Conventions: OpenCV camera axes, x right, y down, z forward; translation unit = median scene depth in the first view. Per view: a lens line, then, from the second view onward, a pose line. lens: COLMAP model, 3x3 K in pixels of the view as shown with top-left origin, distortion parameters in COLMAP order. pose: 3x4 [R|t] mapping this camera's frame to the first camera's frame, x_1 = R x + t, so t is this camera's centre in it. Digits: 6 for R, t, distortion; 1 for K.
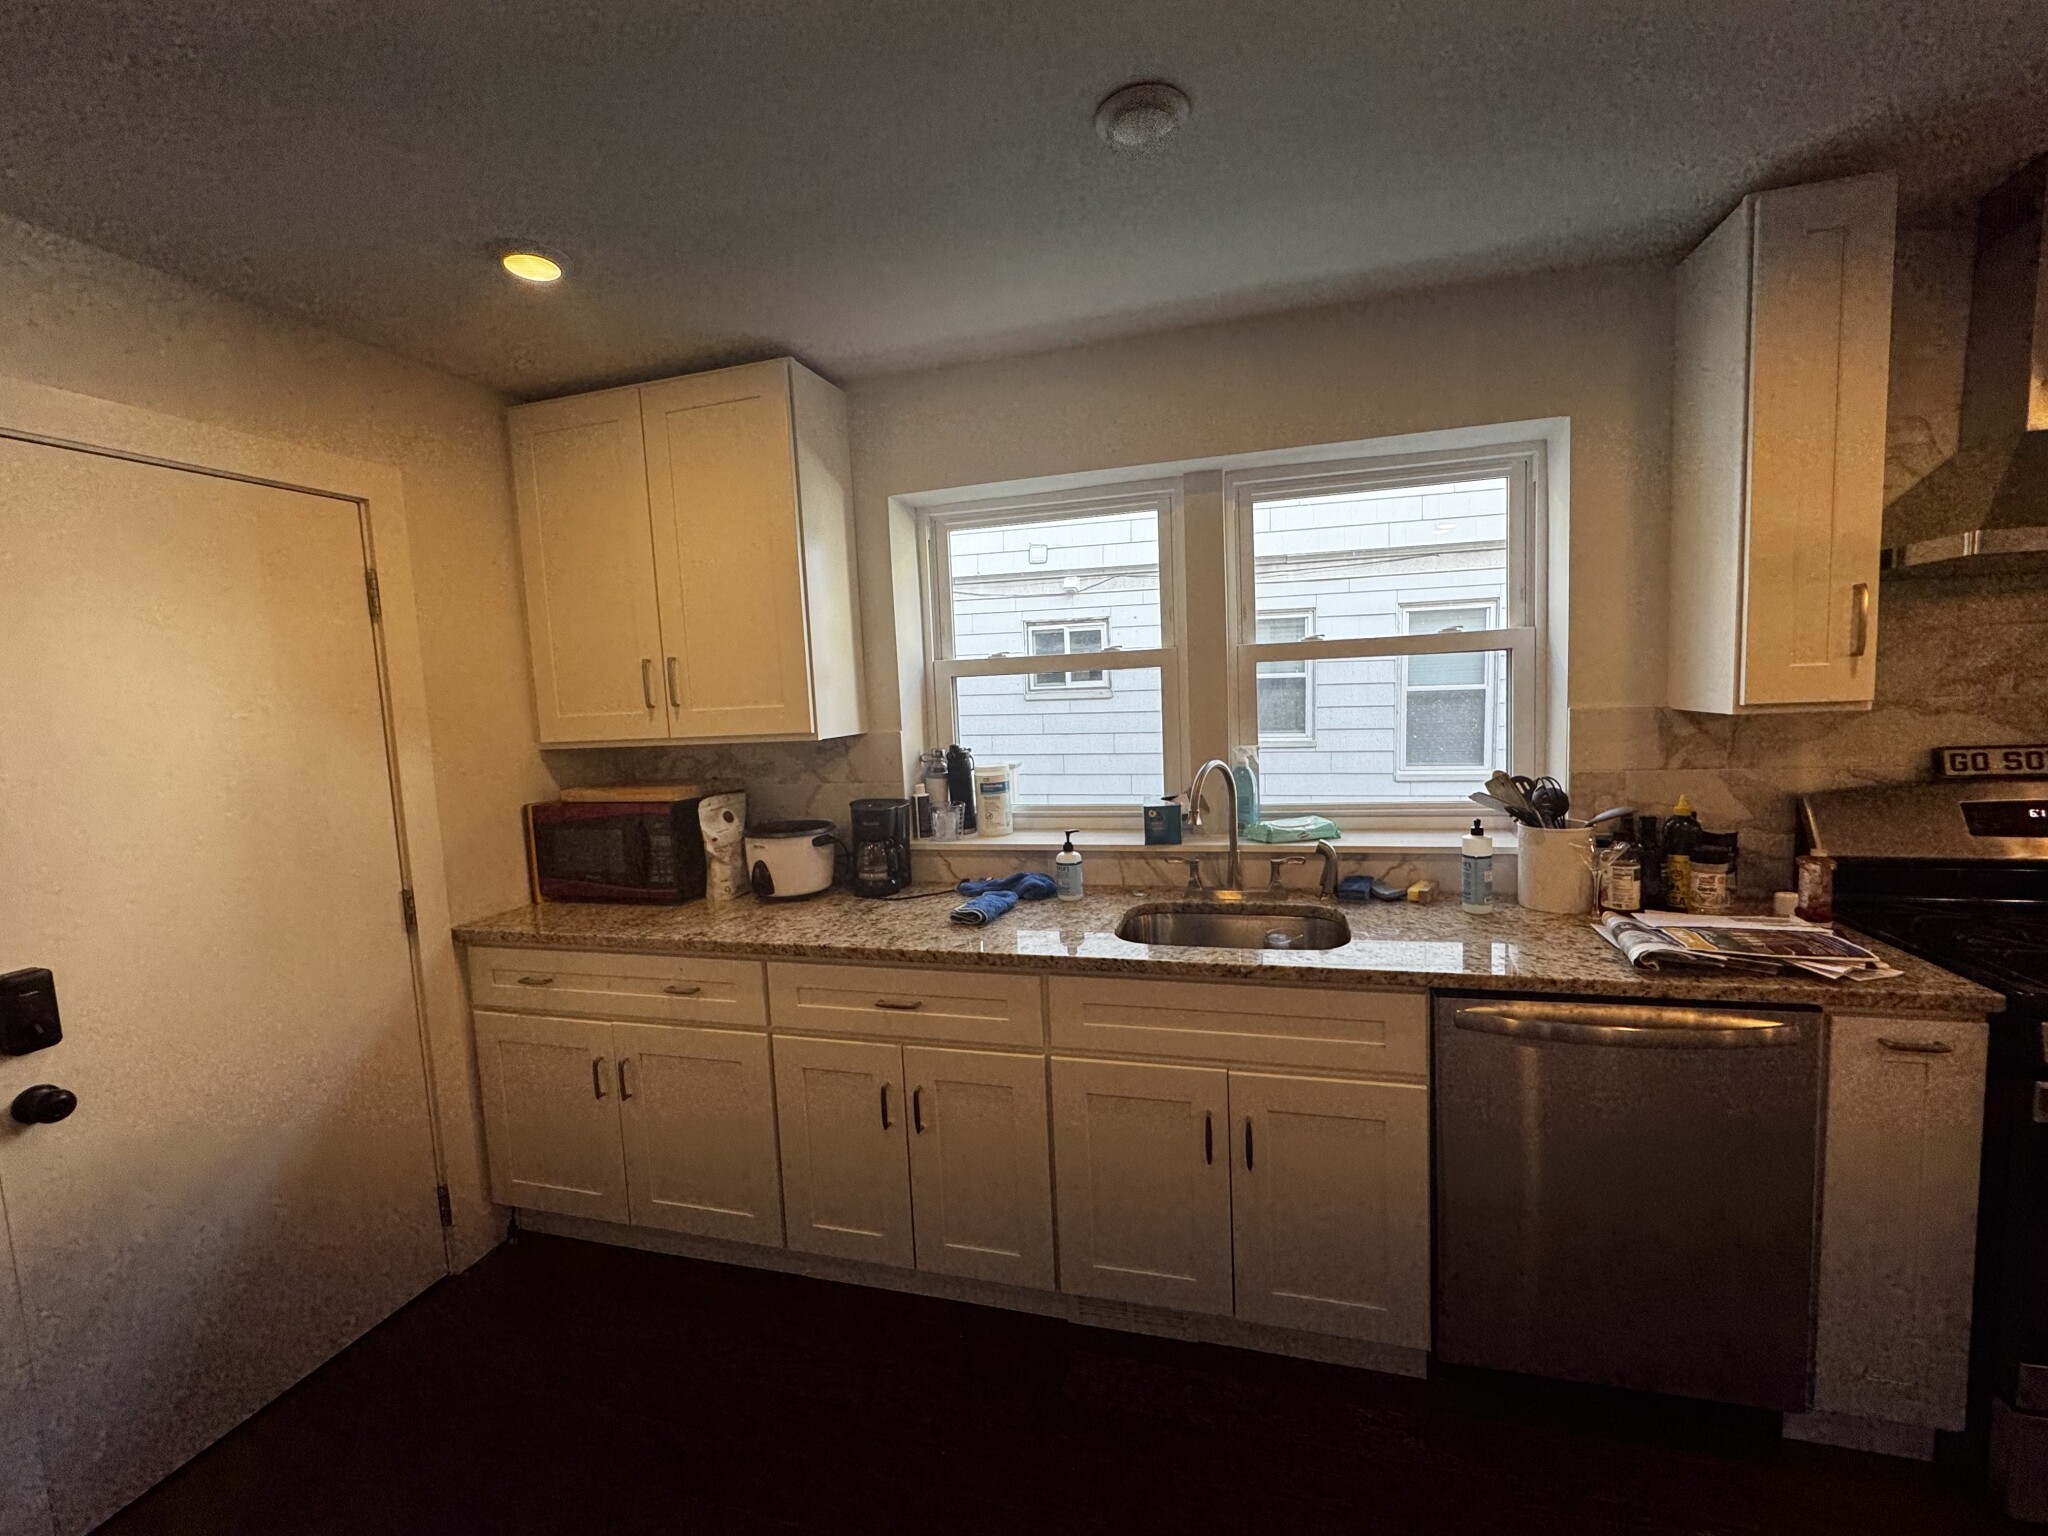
lens RADIAL K [[860.1, 0, 1024.0], [0, 860.1, 768.0], [0, 0, 1]] dist [-0.000351, 0.000158]
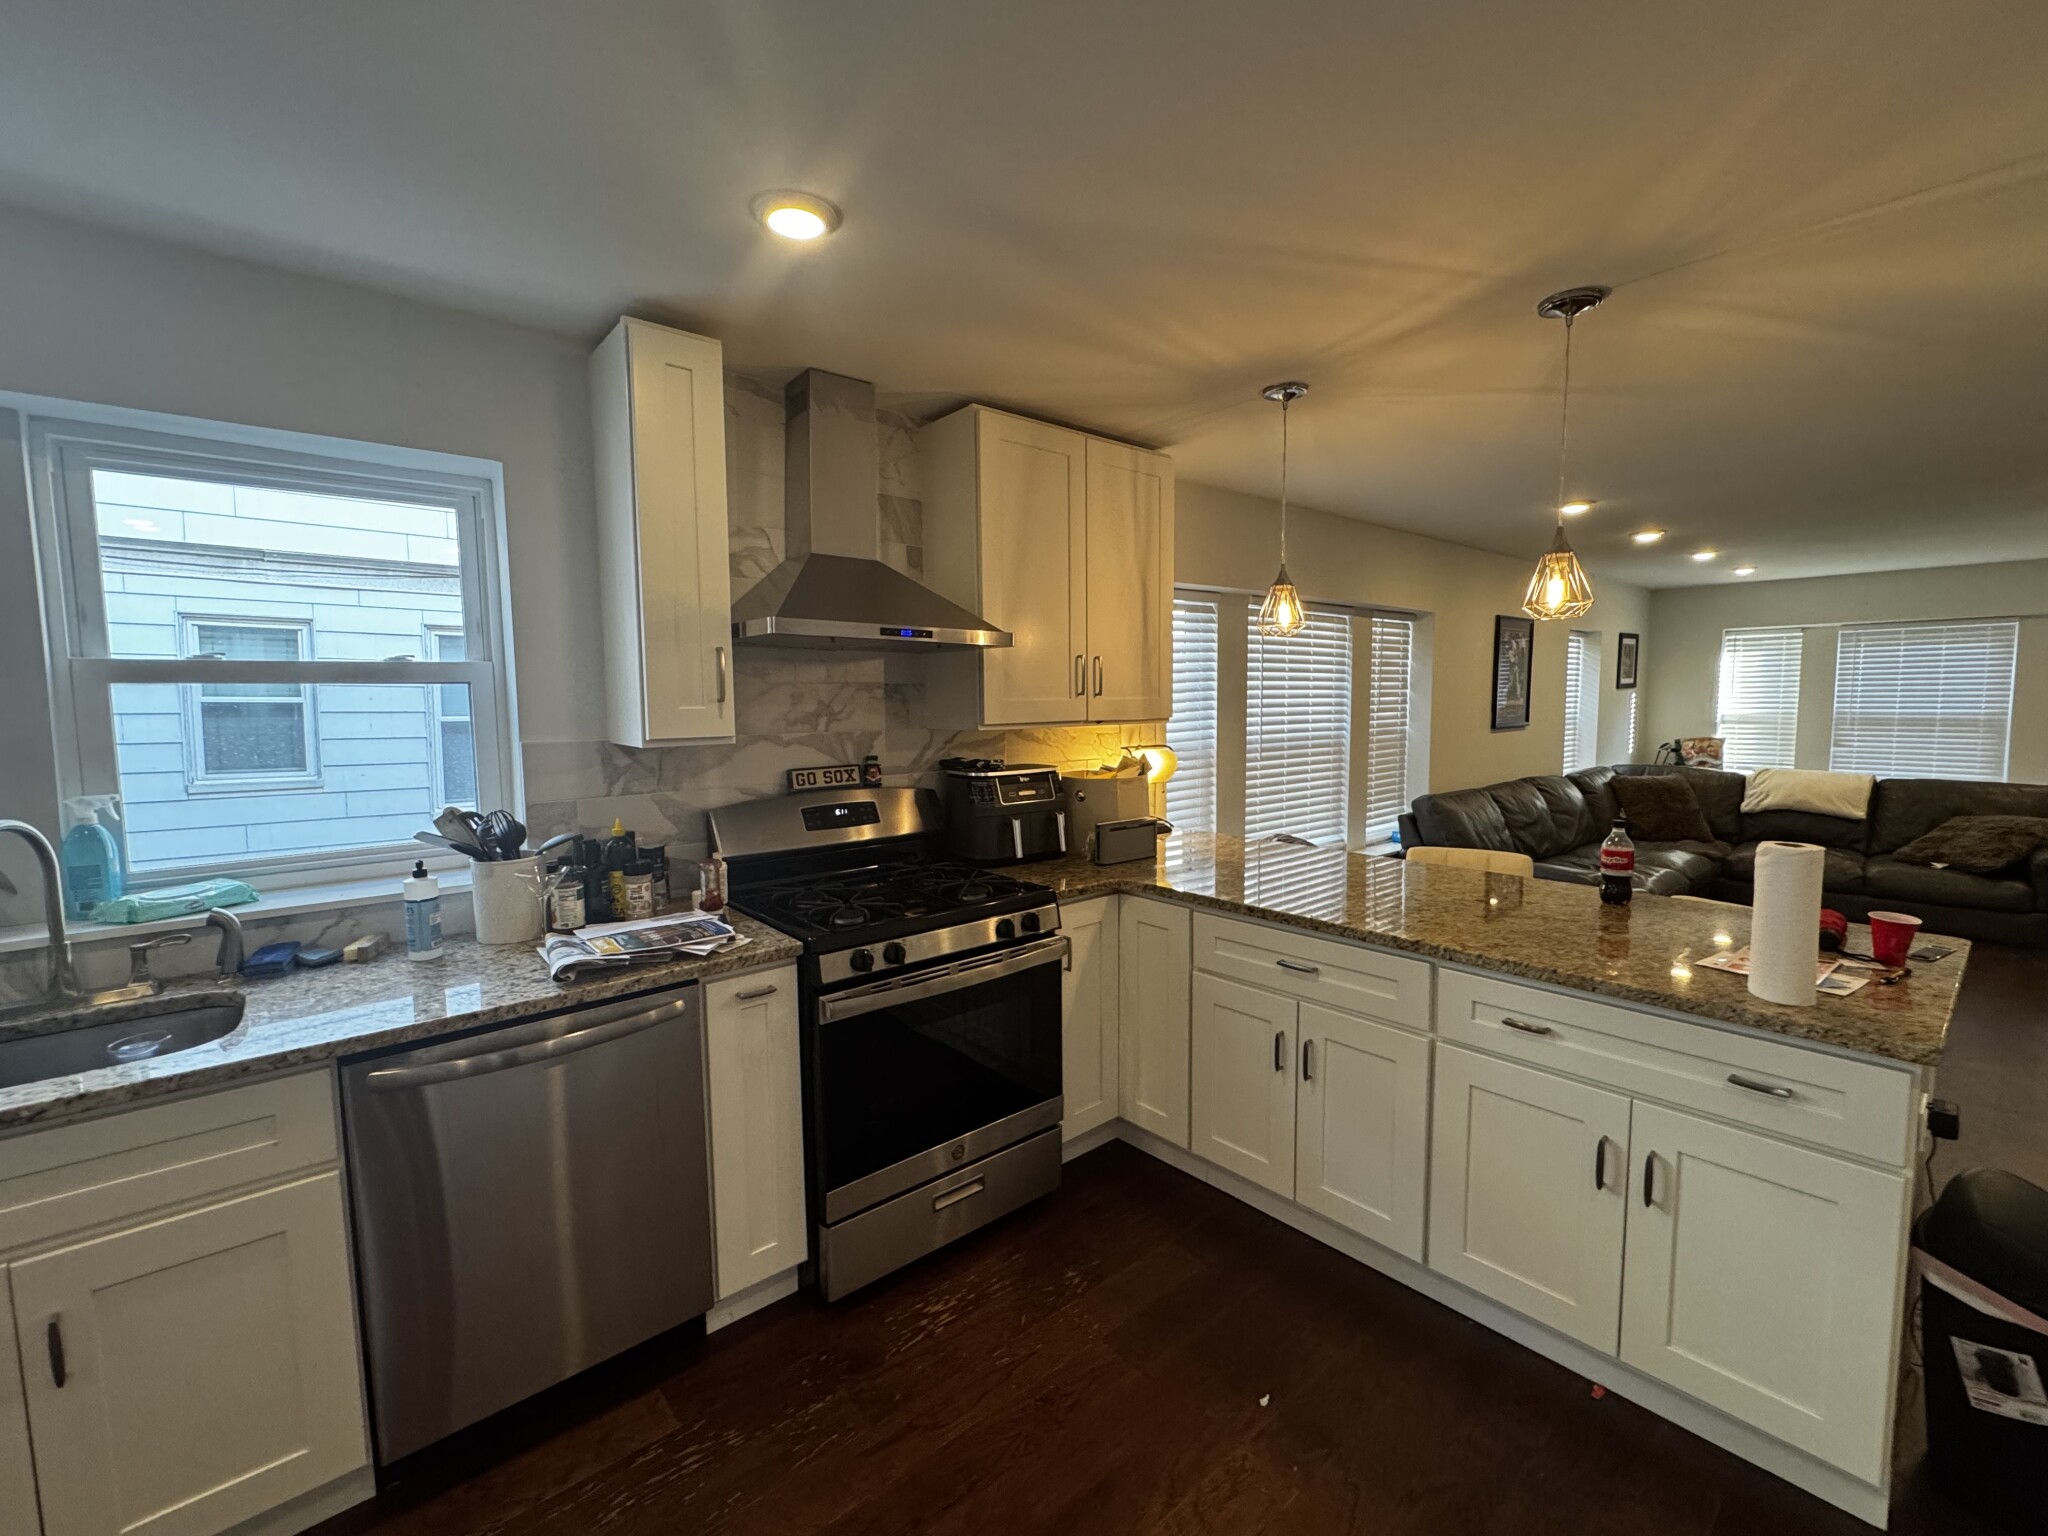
lens RADIAL K [[860.1, 0, 1024.0], [0, 860.1, 768.0], [0, 0, 1]] dist [-0.000351, 0.000158]
pose [[0.559027, -0.031263, 0.828560, 0.127132], [0.060382, 0.998171, -0.003076, 0.000861], [-0.826948, 0.051750, 0.559892, -0.094137]]
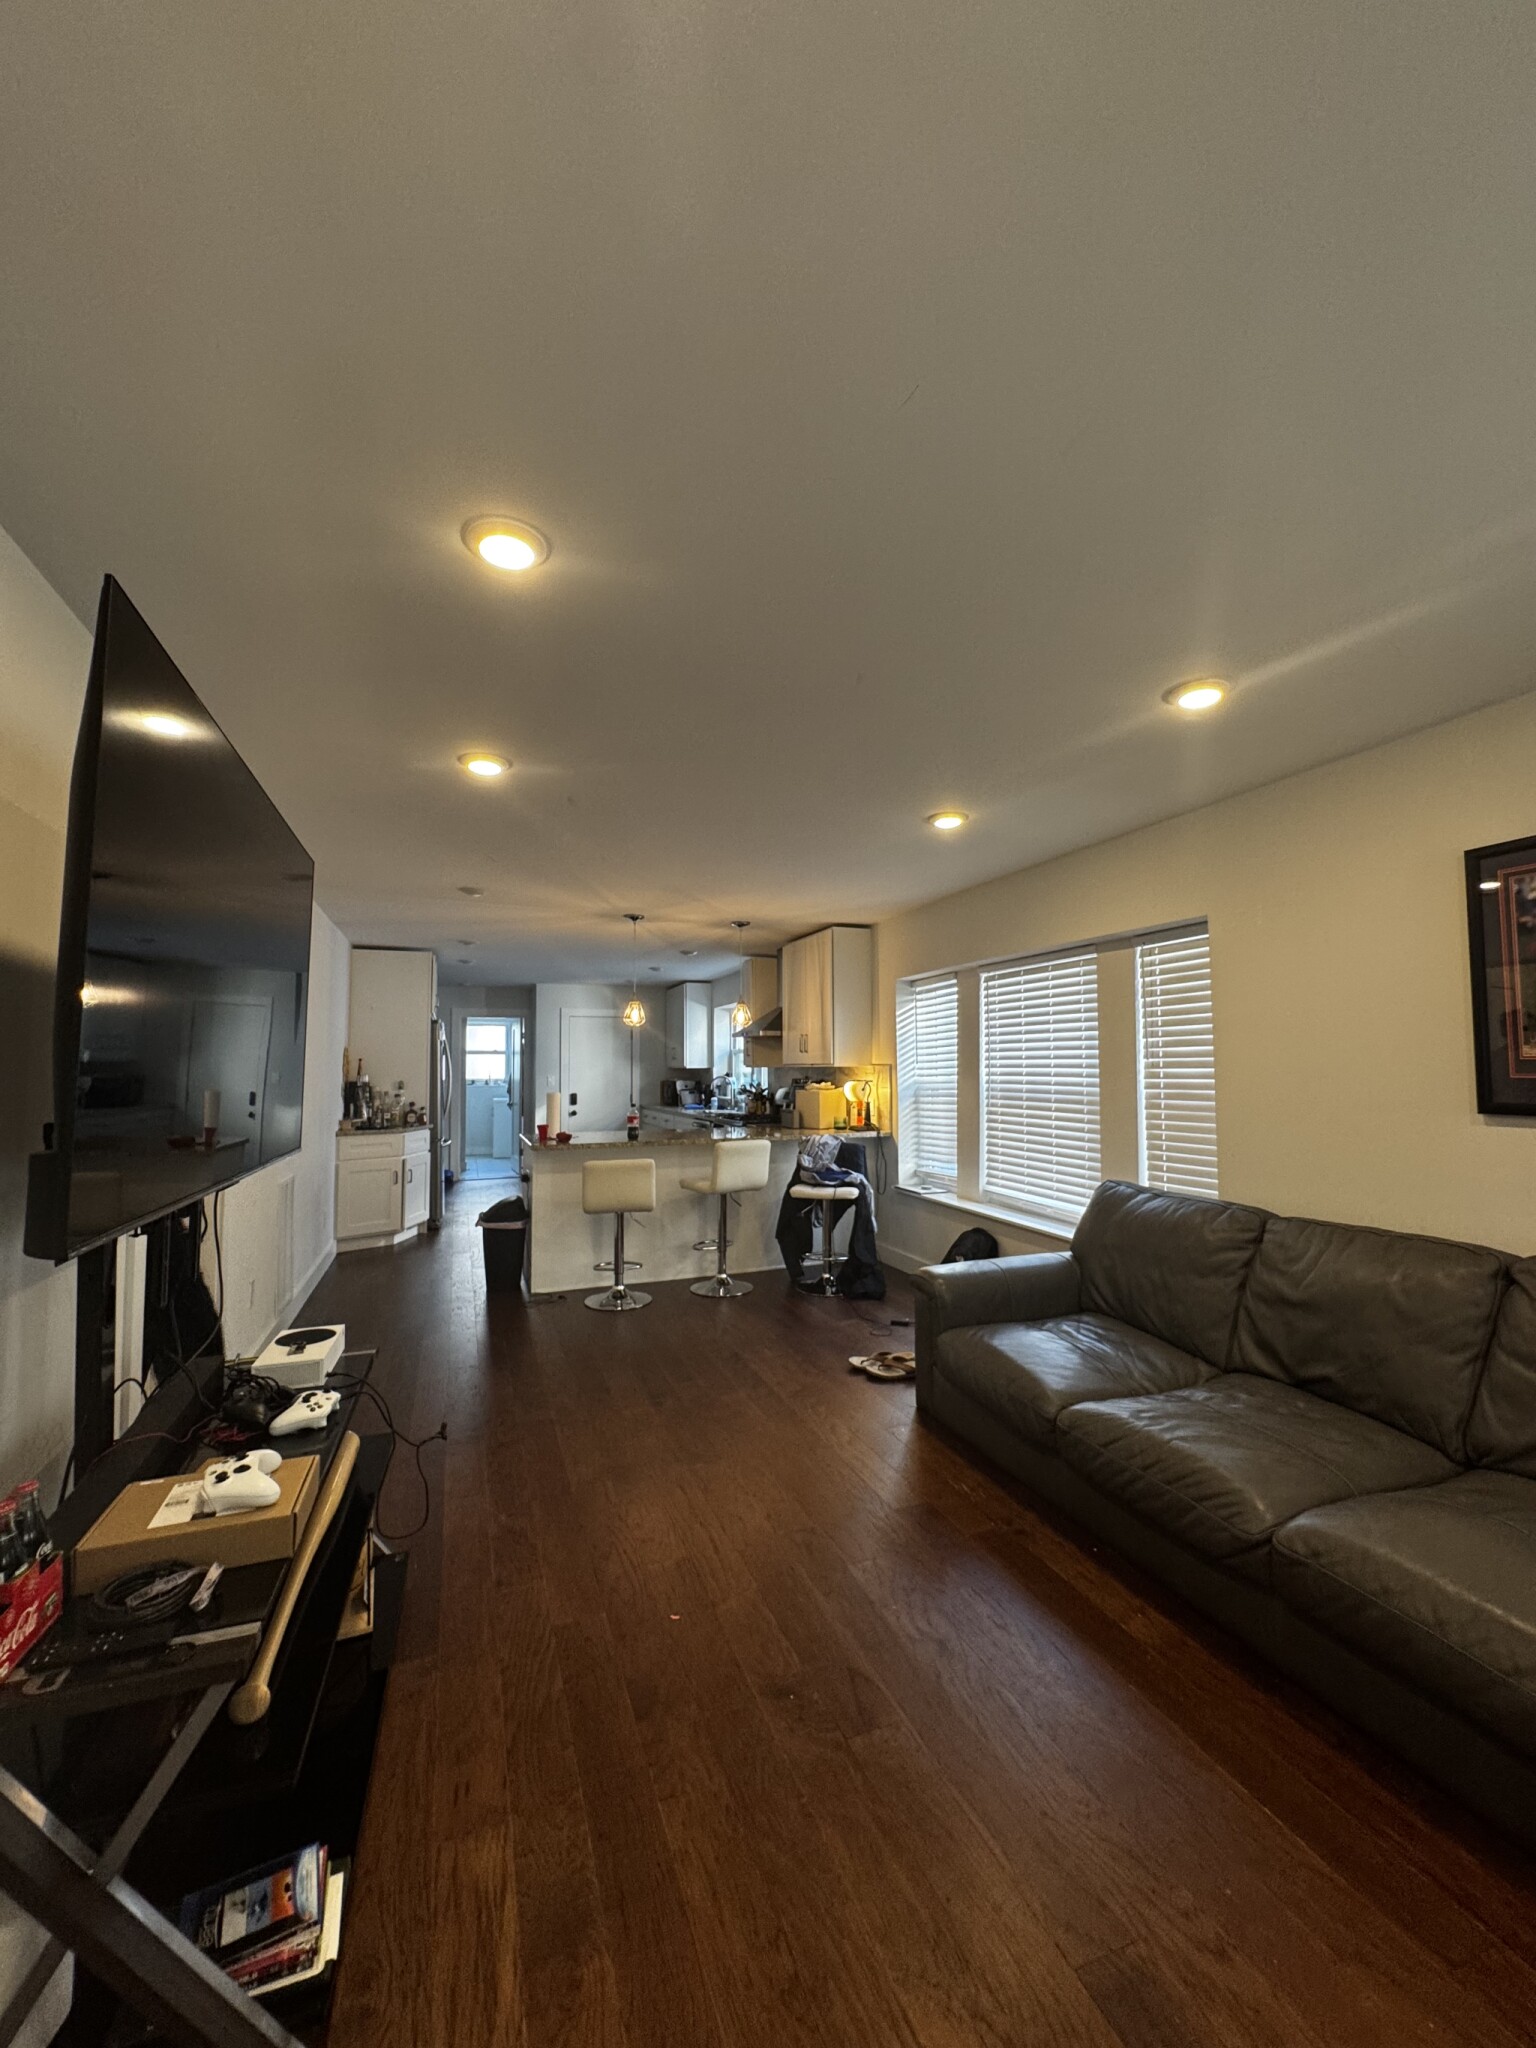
lens RADIAL K [[821.1, 0, 768.0], [0, 821.1, 1024.0], [0, 0, 1]] dist [-0.000208, 0.000010]
pose [[0.597836, 0.000266, -0.801618, 4.233193], [-0.101634, 0.991955, -0.075468, 0.022710], [0.795149, 0.126589, 0.593054, -1.459069]]
